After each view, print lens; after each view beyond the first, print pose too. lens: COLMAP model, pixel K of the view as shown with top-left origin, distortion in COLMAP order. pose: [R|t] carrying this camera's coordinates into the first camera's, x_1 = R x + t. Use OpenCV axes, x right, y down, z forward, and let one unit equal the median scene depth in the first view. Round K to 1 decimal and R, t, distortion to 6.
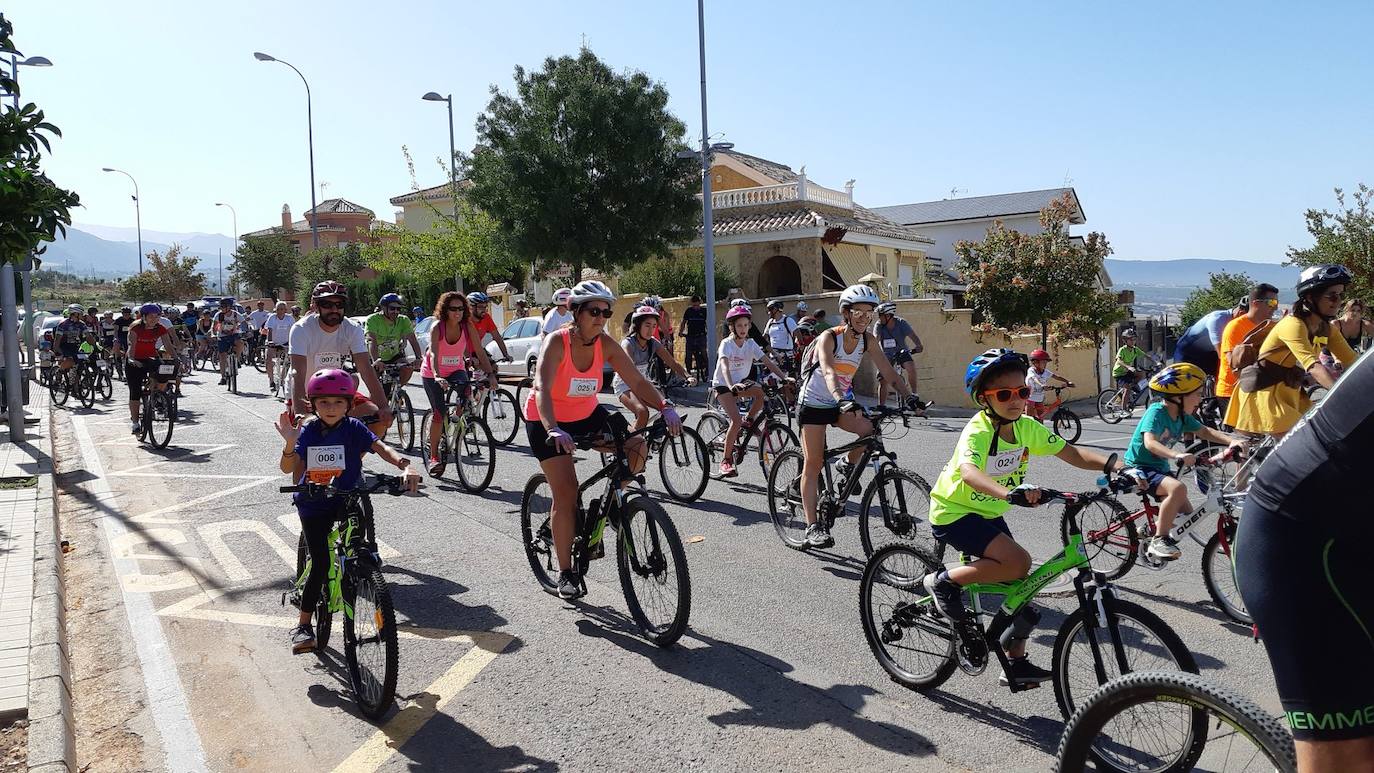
lens RADIAL K [[910.0, 0, 687.0], [0, 910.0, 386.5], [0, 0, 1]] dist [0.026056, -0.001325]
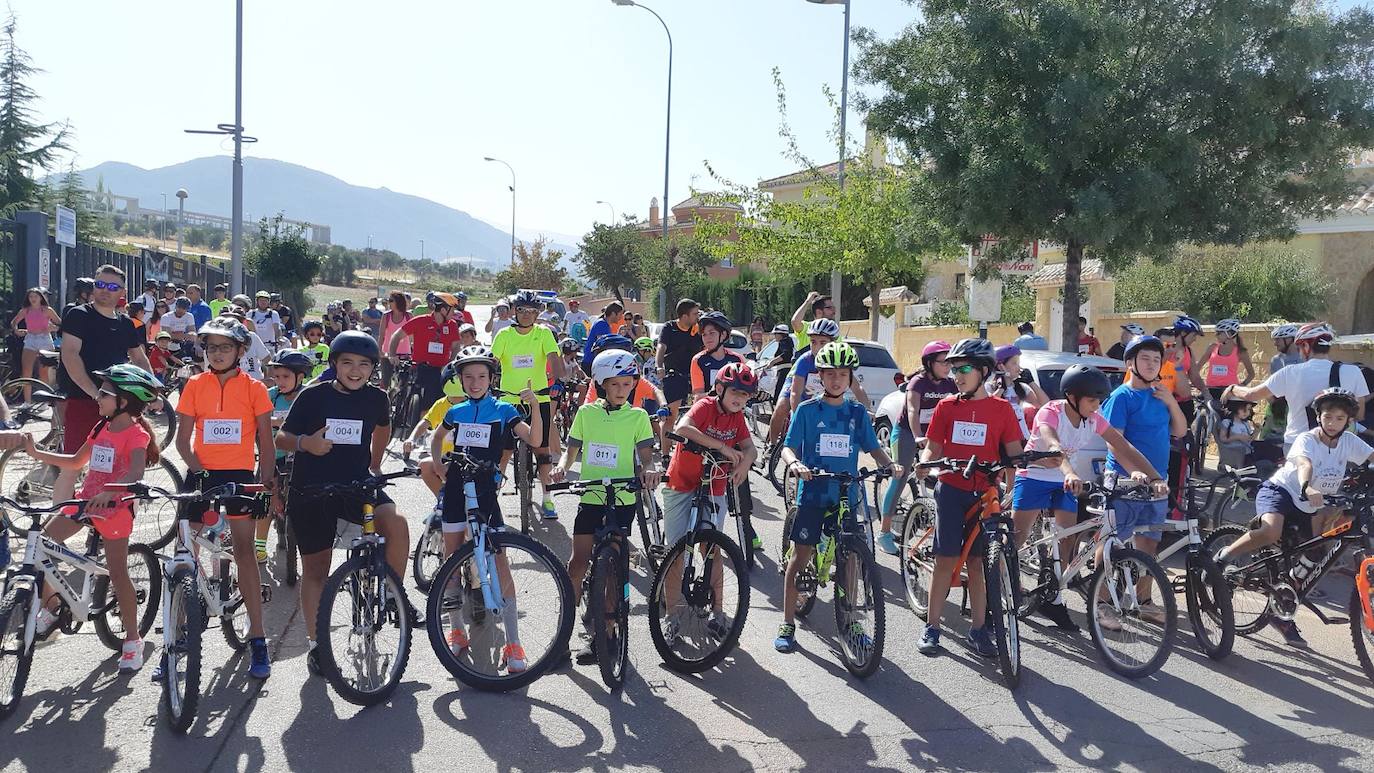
lens RADIAL K [[910.0, 0, 687.0], [0, 910.0, 386.5], [0, 0, 1]] dist [0.026056, -0.001325]
pose [[0.922698, 0.081612, -0.376786, -0.072971], [-0.086277, 0.996261, 0.004509, -0.025185], [0.375745, 0.028348, 0.926289, 0.271842]]
